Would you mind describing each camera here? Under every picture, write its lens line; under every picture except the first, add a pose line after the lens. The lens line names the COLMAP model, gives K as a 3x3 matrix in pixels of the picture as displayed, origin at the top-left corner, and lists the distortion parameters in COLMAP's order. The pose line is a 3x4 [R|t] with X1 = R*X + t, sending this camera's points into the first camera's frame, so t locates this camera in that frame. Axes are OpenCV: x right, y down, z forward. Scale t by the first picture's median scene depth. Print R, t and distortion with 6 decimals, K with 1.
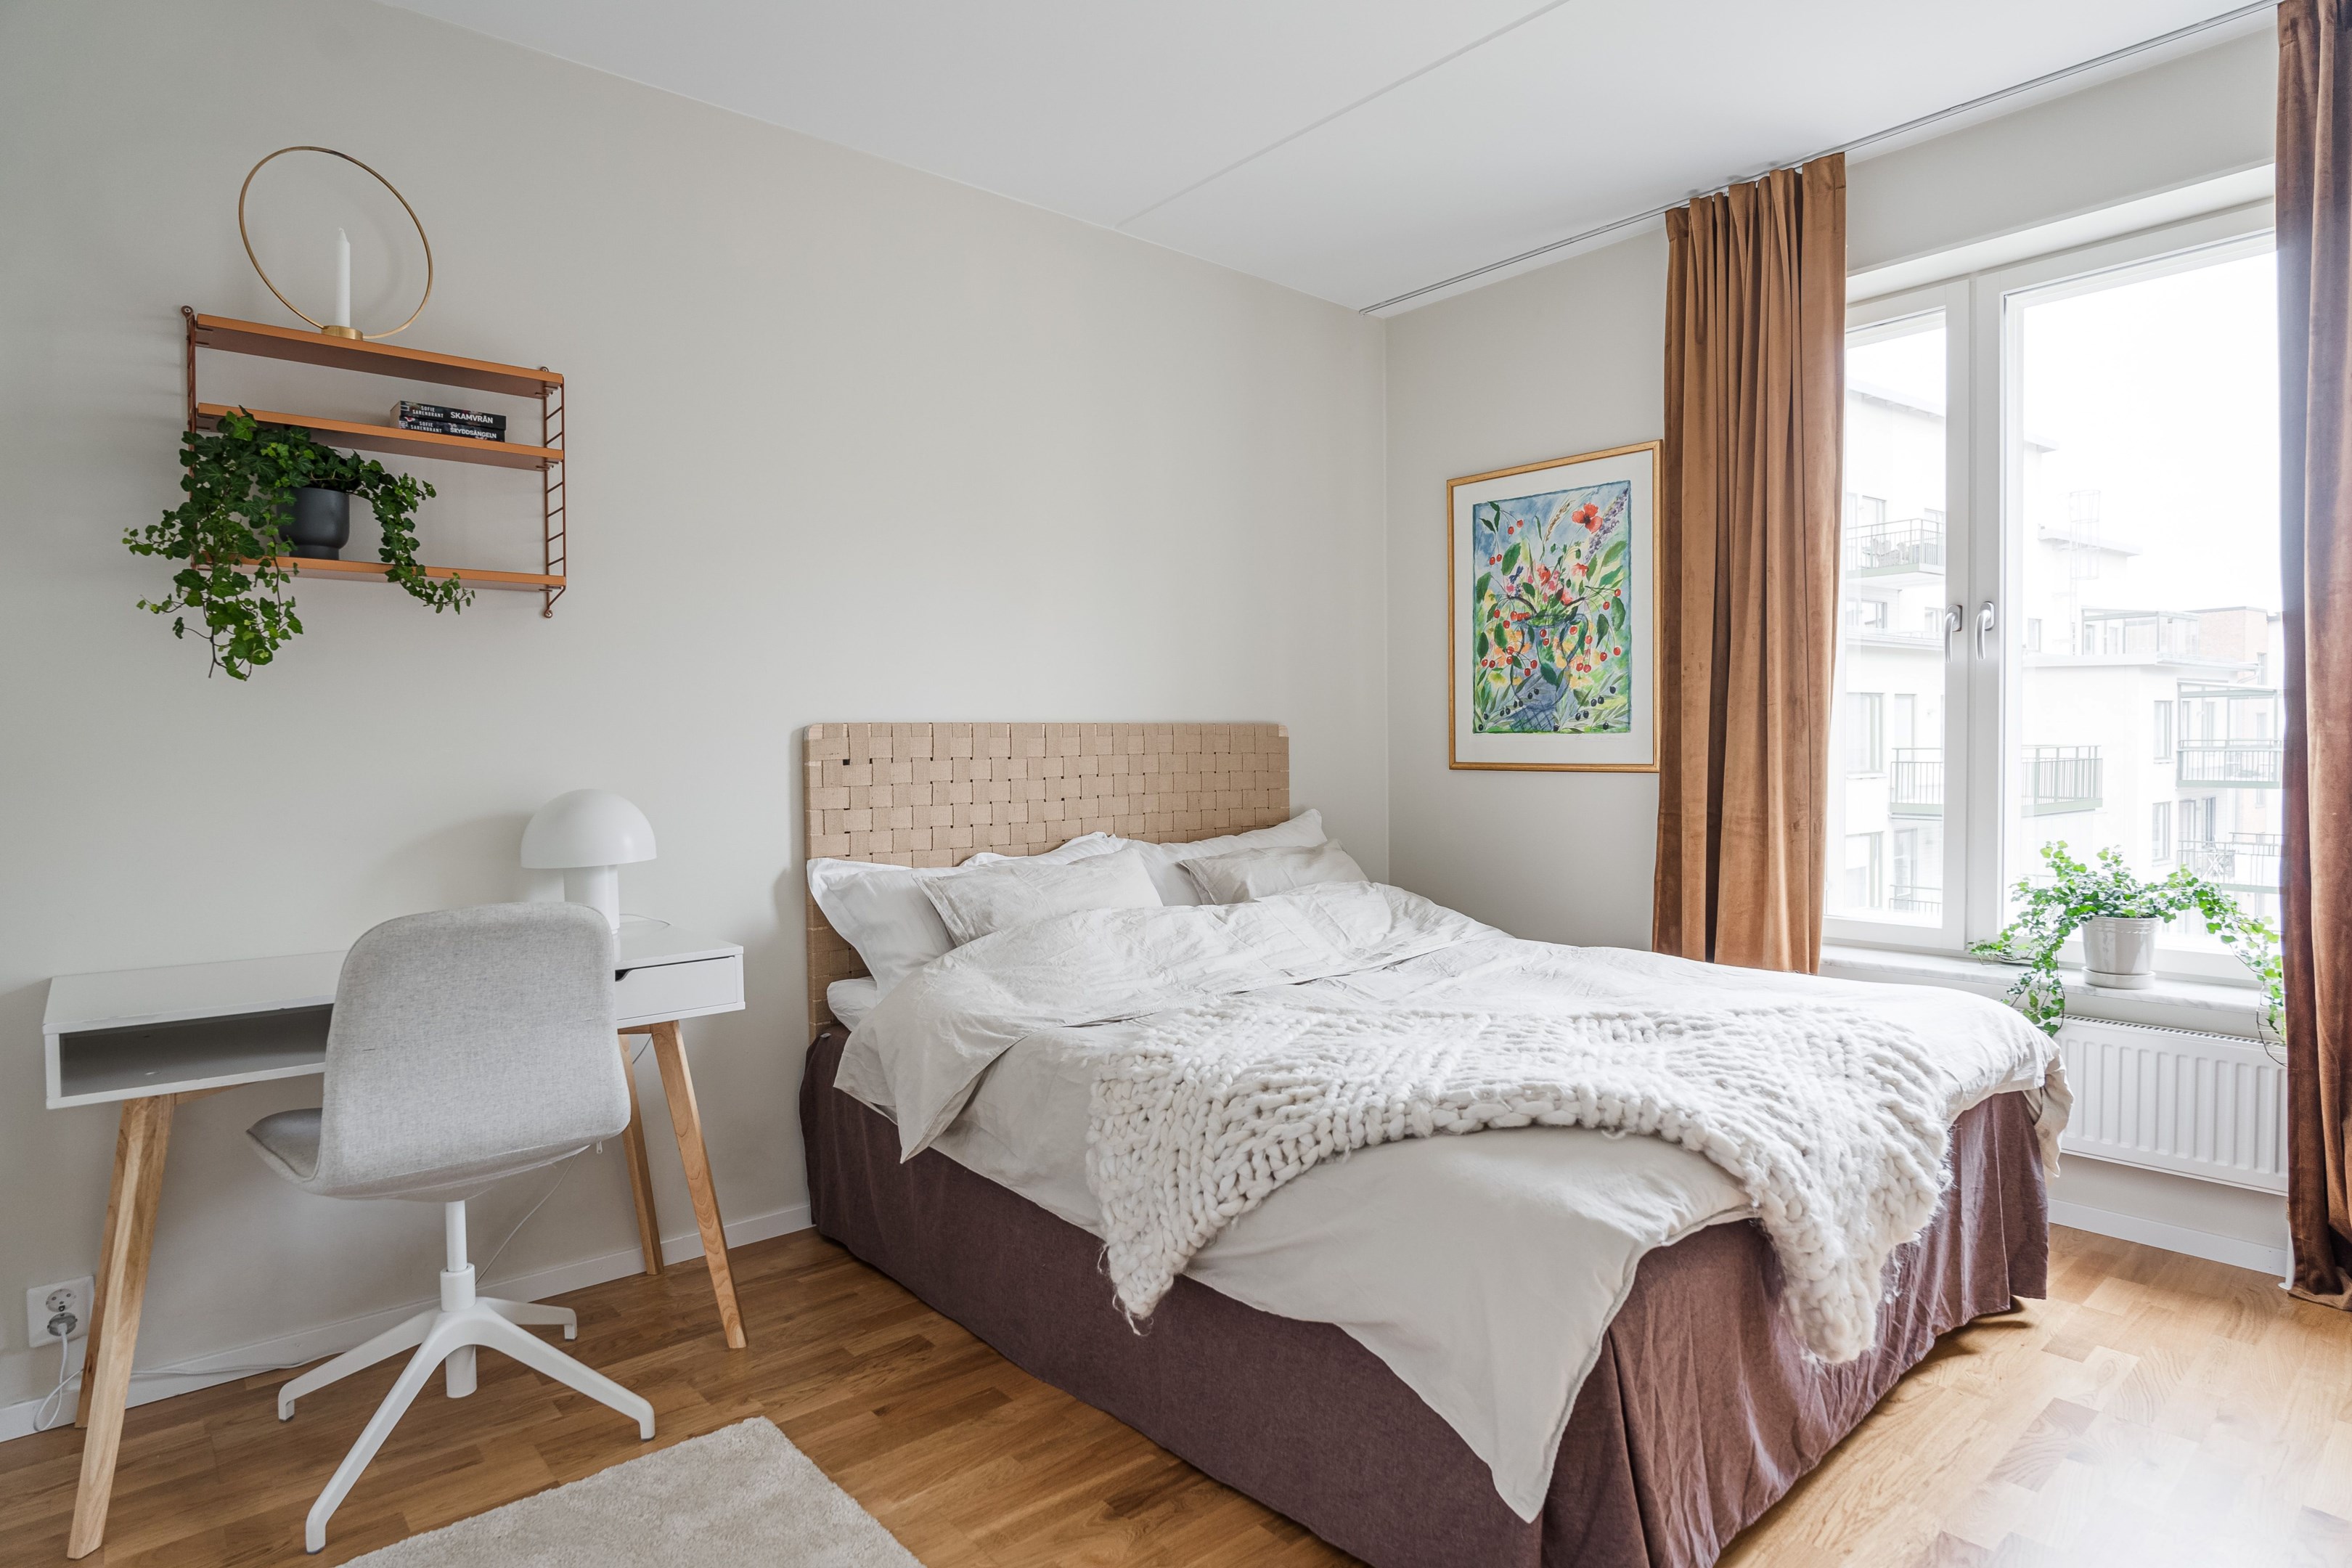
lens RADIAL K [[1270.7, 0, 1176.0], [0, 1270.7, 784.0], [0, 0, 1]] dist [-0.030995, 0.009026]
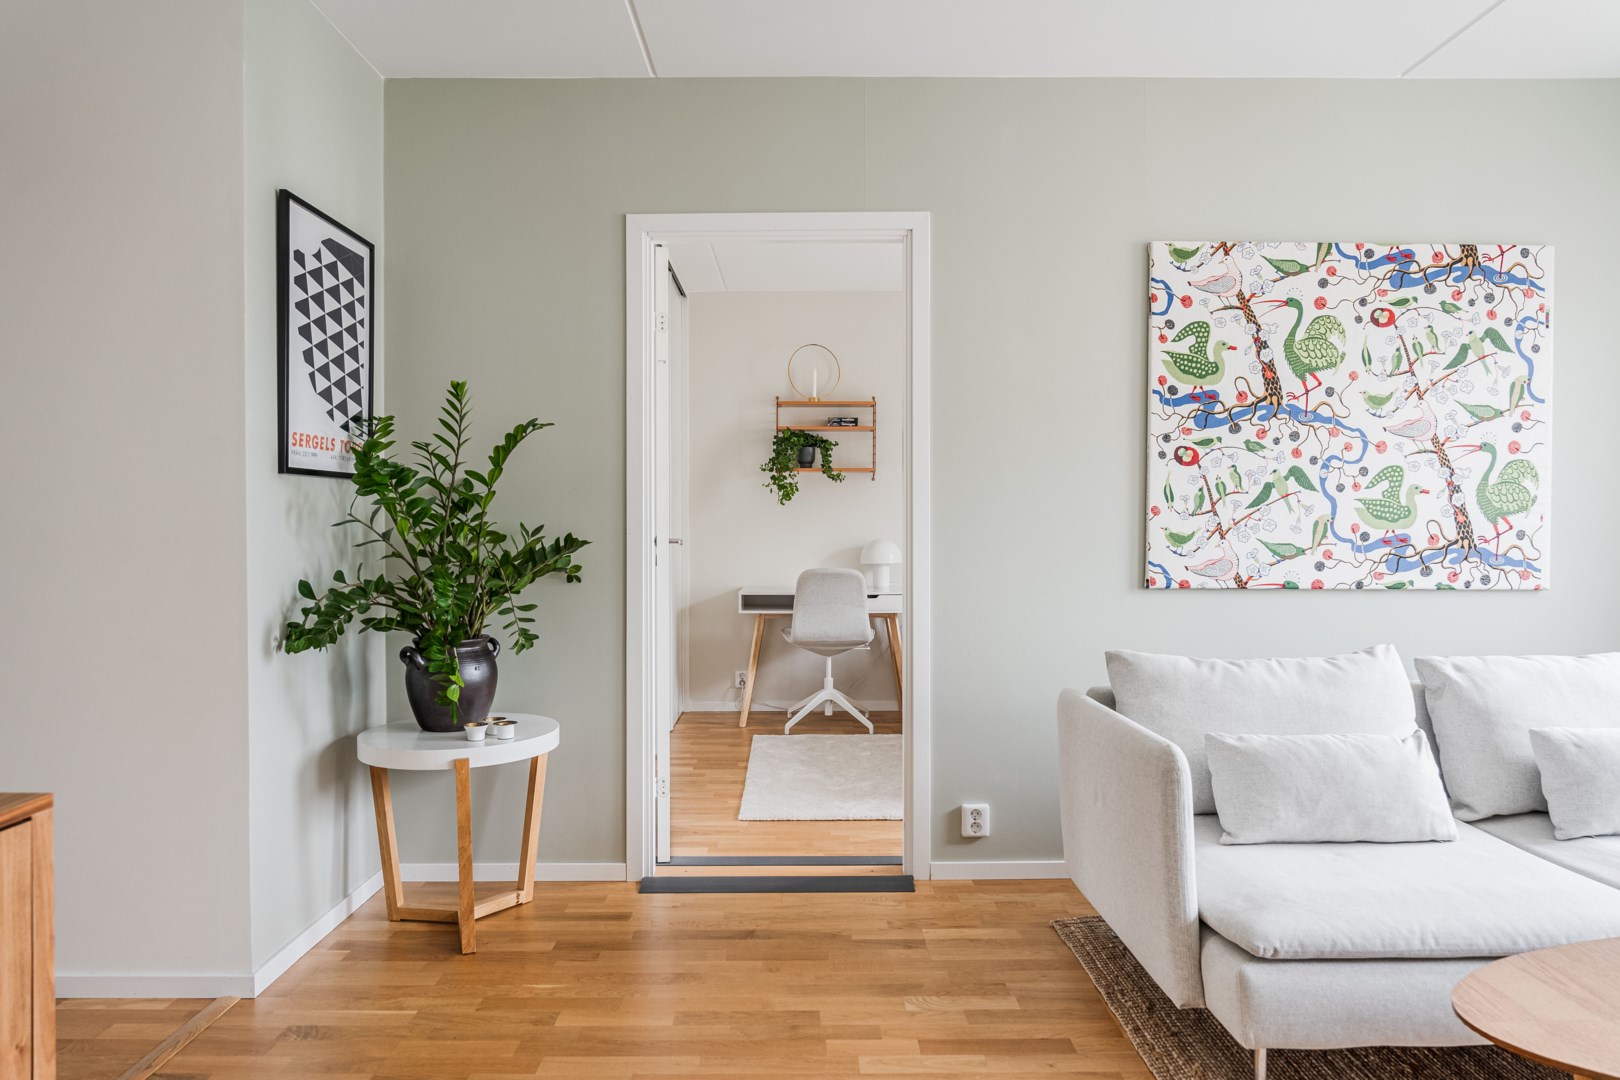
lens RADIAL K [[990.8, 0, 810.0], [0, 990.8, 540.0], [0, 0, 1]] dist [-0.003490, -0.000160]
pose [[0.764872, 0.019290, -0.643894, 0.954143], [-0.026191, 0.999656, -0.001164, 0.015103], [0.643650, 0.017754, 0.765114, -0.939438]]
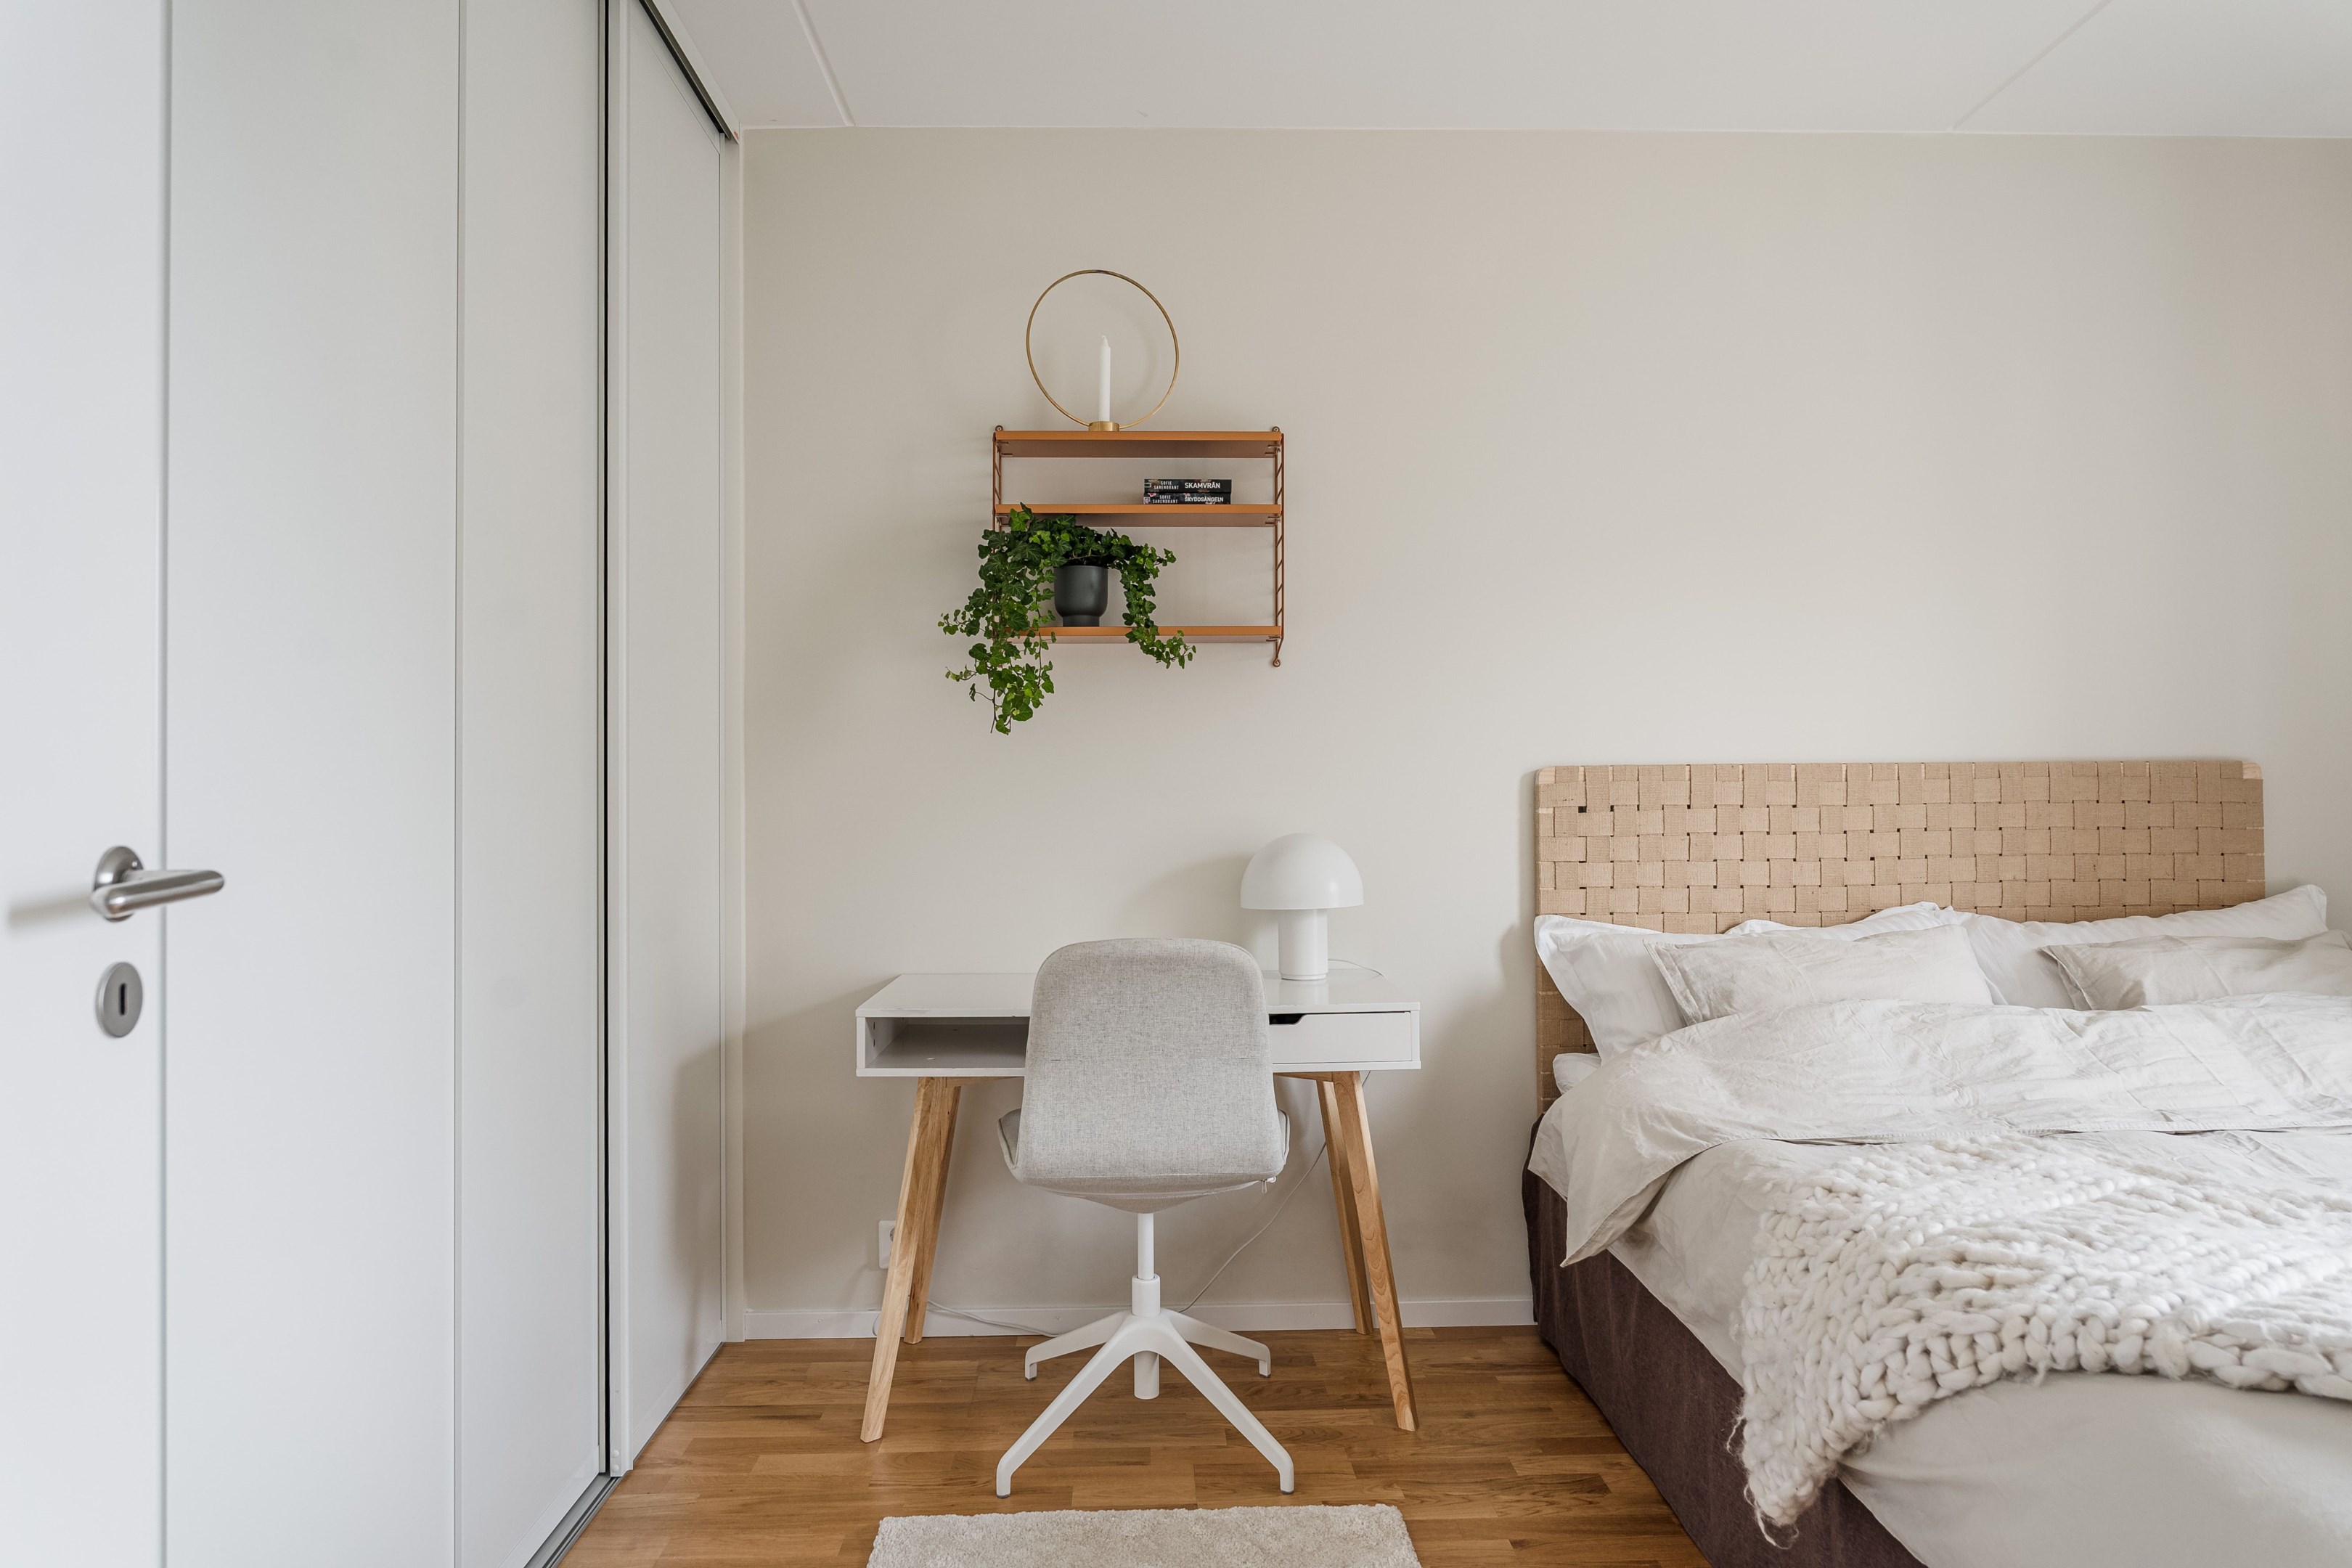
lens RADIAL K [[1400.4, 0, 1176.0], [0, 1400.4, 784.0], [0, 0, 1]] dist [-0.019274, 0.004272]
pose [[0.775302, -0.002289, -0.631587, 0.174392], [-0.020258, 0.999389, -0.028490, -0.001490], [0.631266, 0.034883, 0.774782, 0.065423]]
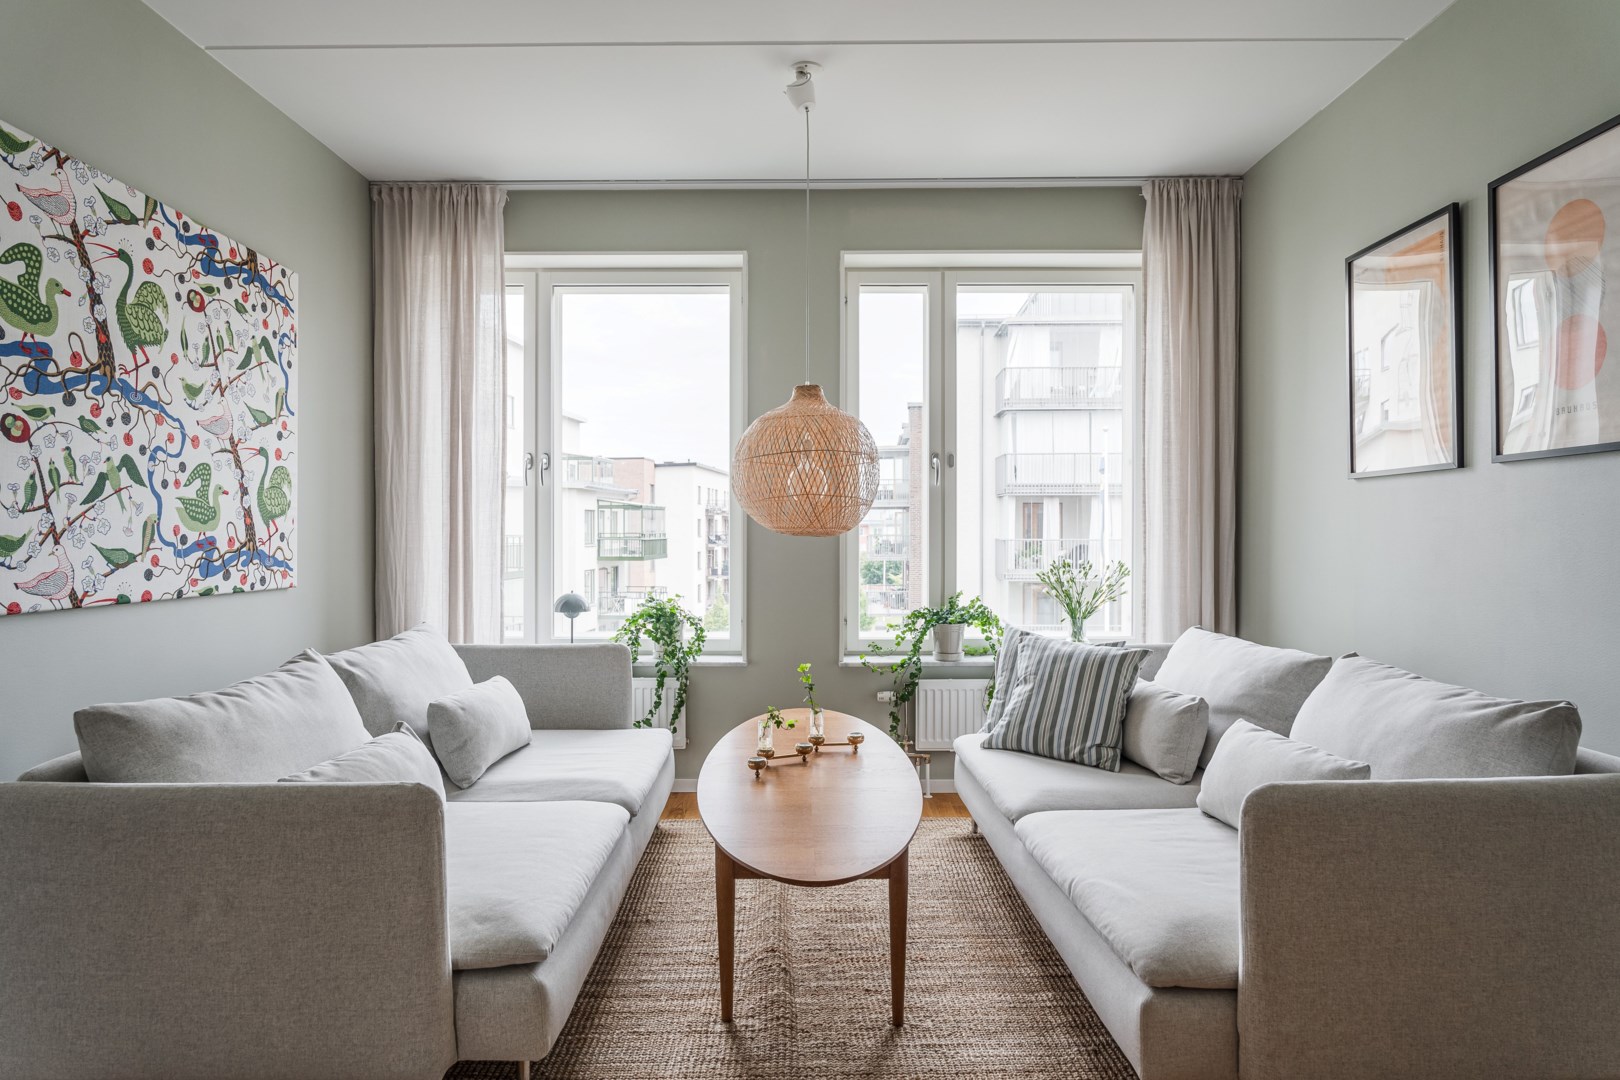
lens RADIAL K [[932.8, 0, 810.0], [0, 932.8, 540.0], [0, 0, 1]] dist [-0.017016, 0.002184]
pose [[0.653417, 0.005078, 0.756981, 0.331267], [0.013384, 0.999744, -0.018260, 0.020394], [-0.756880, 0.022063, 0.653181, -0.751346]]
